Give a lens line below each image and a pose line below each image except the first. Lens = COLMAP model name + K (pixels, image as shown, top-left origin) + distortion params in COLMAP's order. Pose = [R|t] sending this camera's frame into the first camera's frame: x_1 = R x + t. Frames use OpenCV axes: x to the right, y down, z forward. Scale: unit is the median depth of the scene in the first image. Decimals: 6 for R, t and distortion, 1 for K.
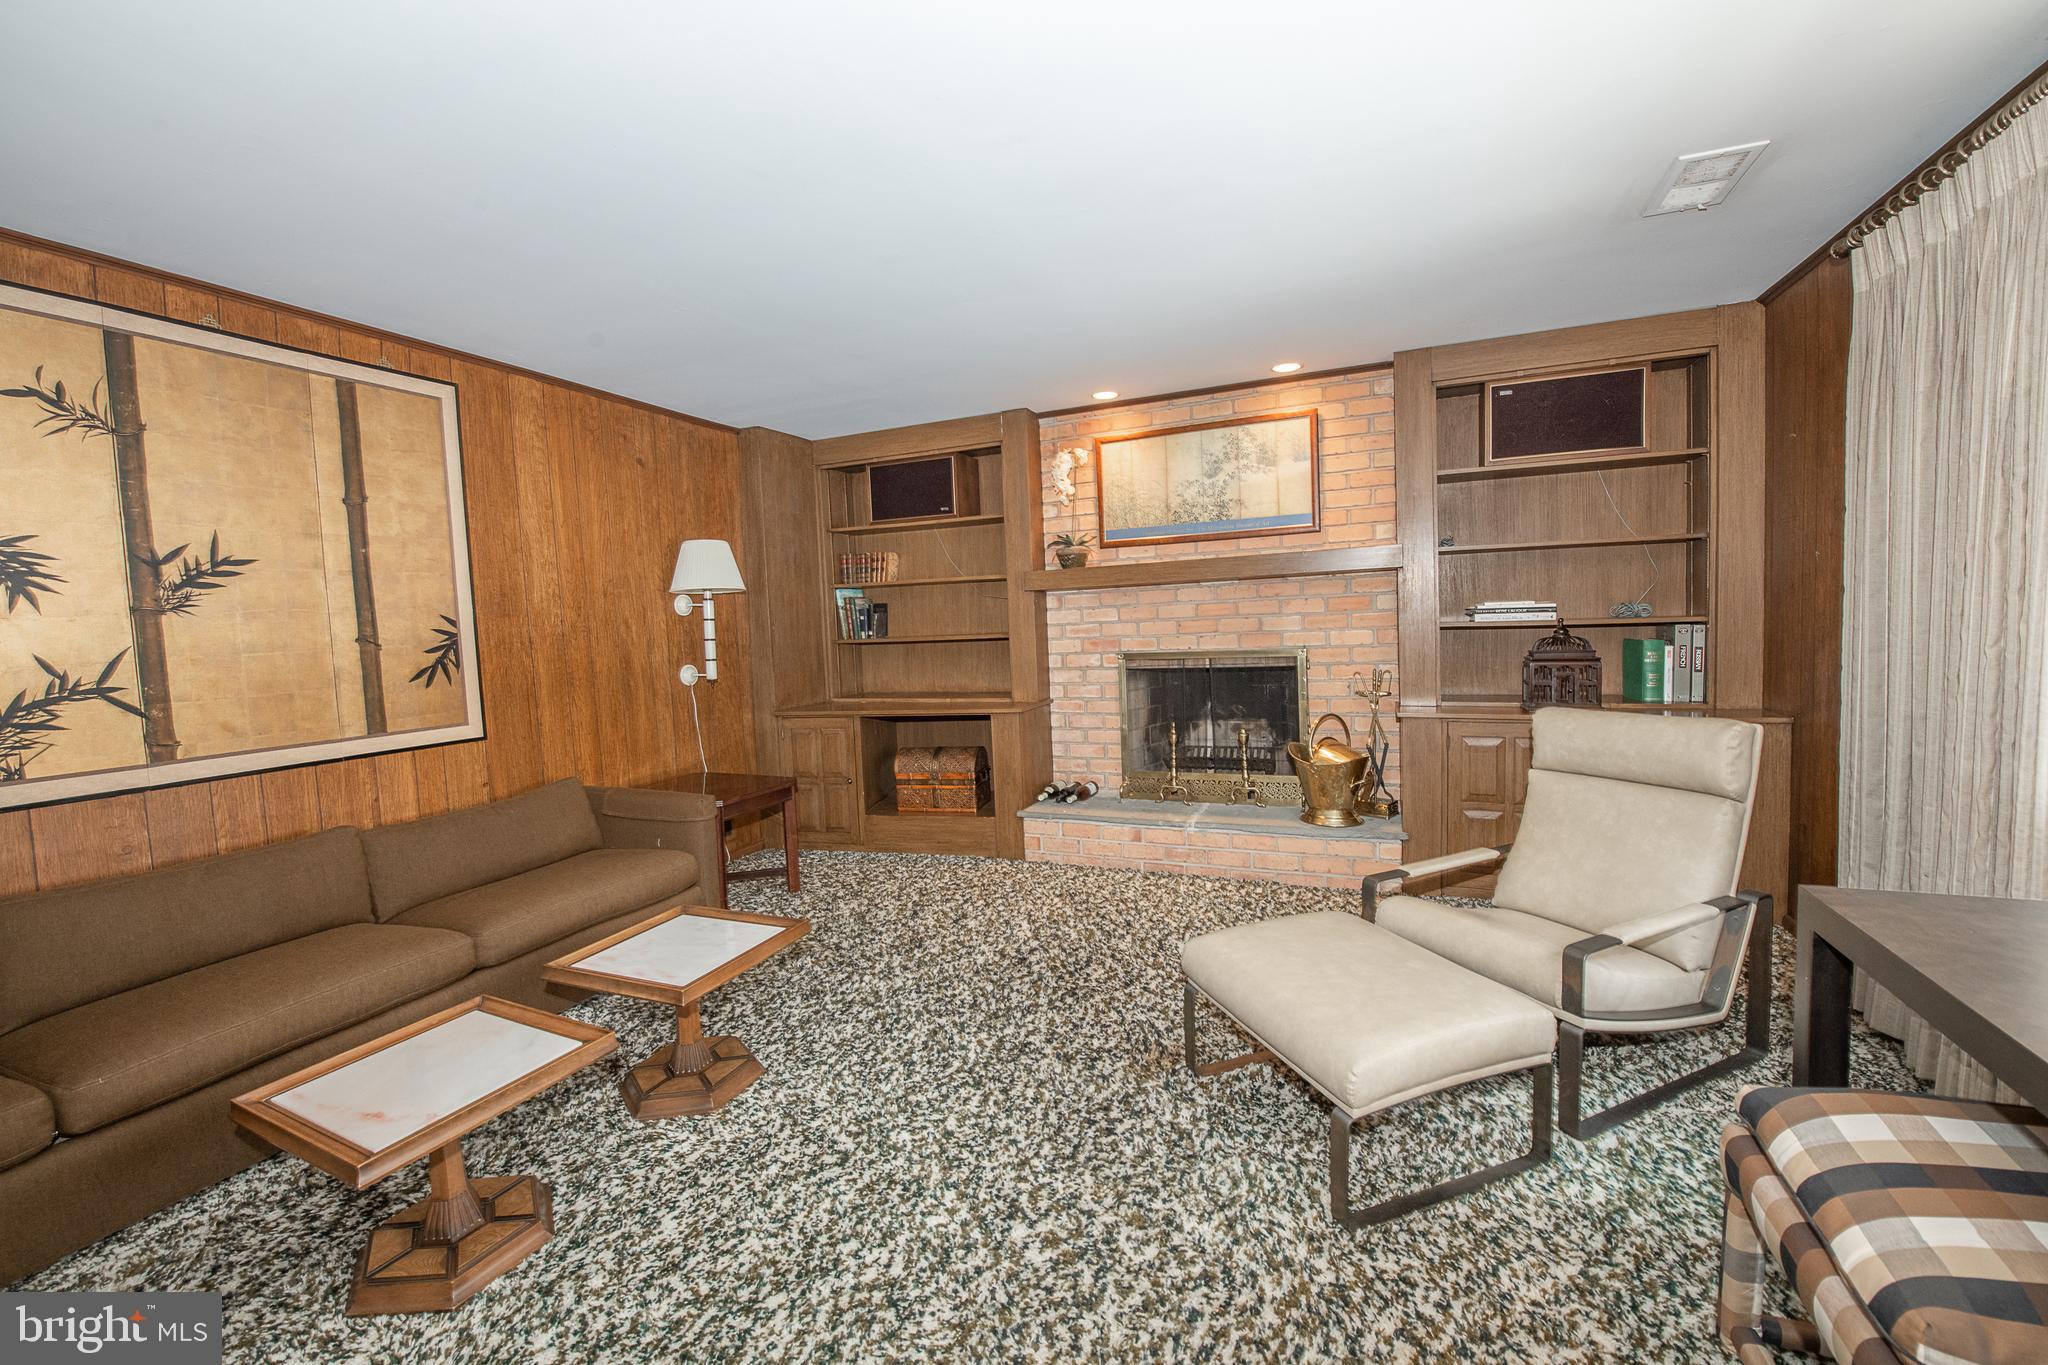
lens RADIAL K [[820.8, 0, 1027.8], [0, 820.8, 664.0], [0, 0, 1]] dist [-0.007910, -0.005506]
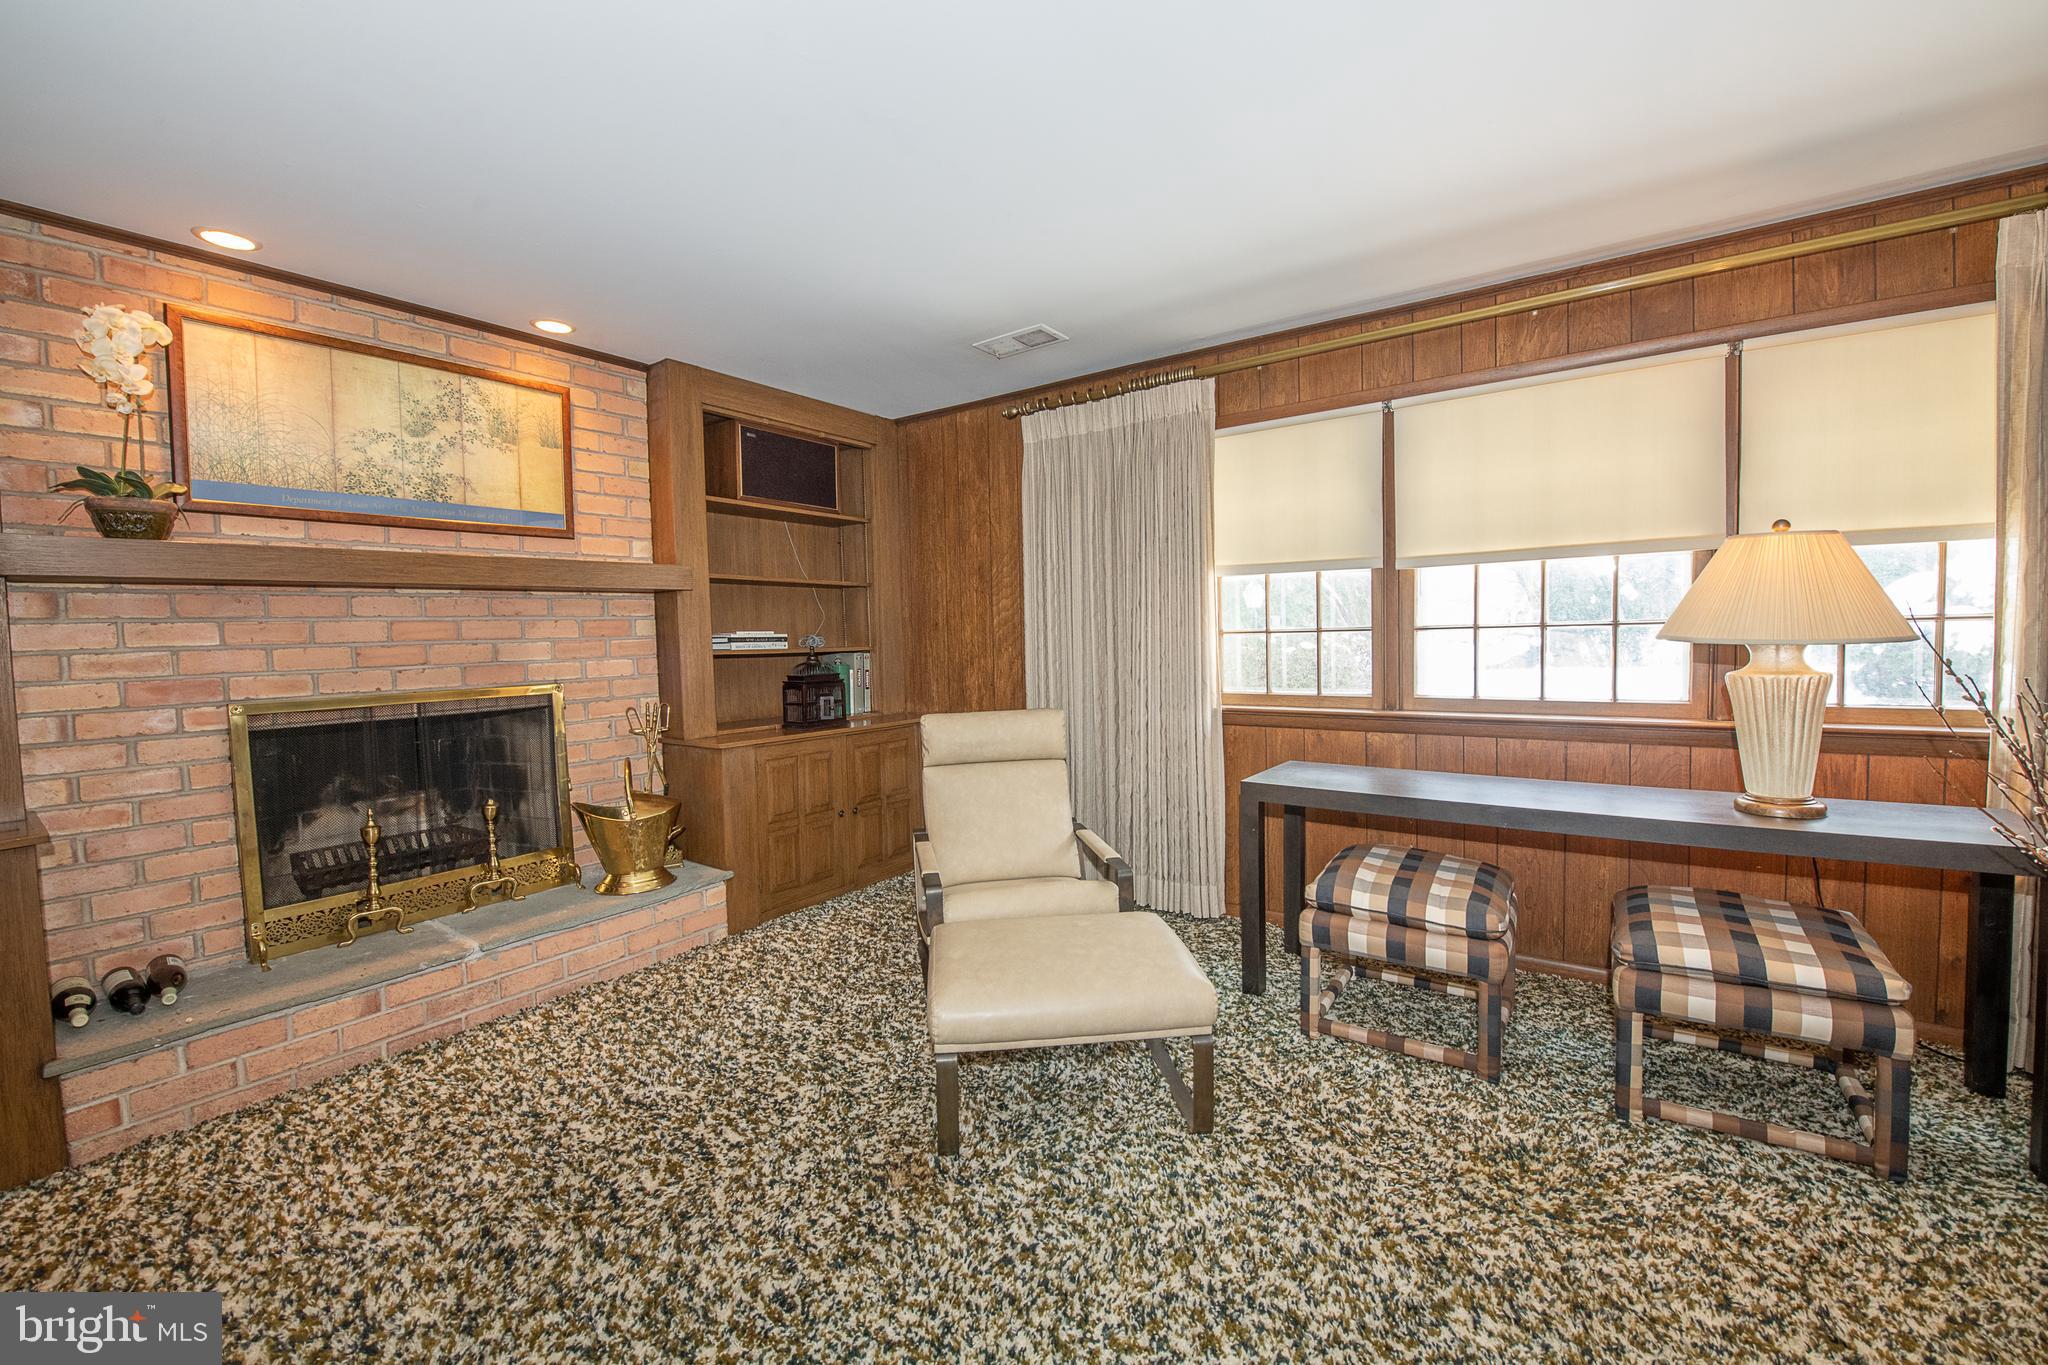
lens RADIAL K [[820.8, 0, 1027.8], [0, 820.8, 664.0], [0, 0, 1]] dist [-0.007910, -0.005506]
pose [[0.206327, -0.002322, 0.978480, -0.341558], [0.064997, 0.997821, -0.011338, 0.000919], [-0.976322, 0.065938, 0.206029, 0.393947]]
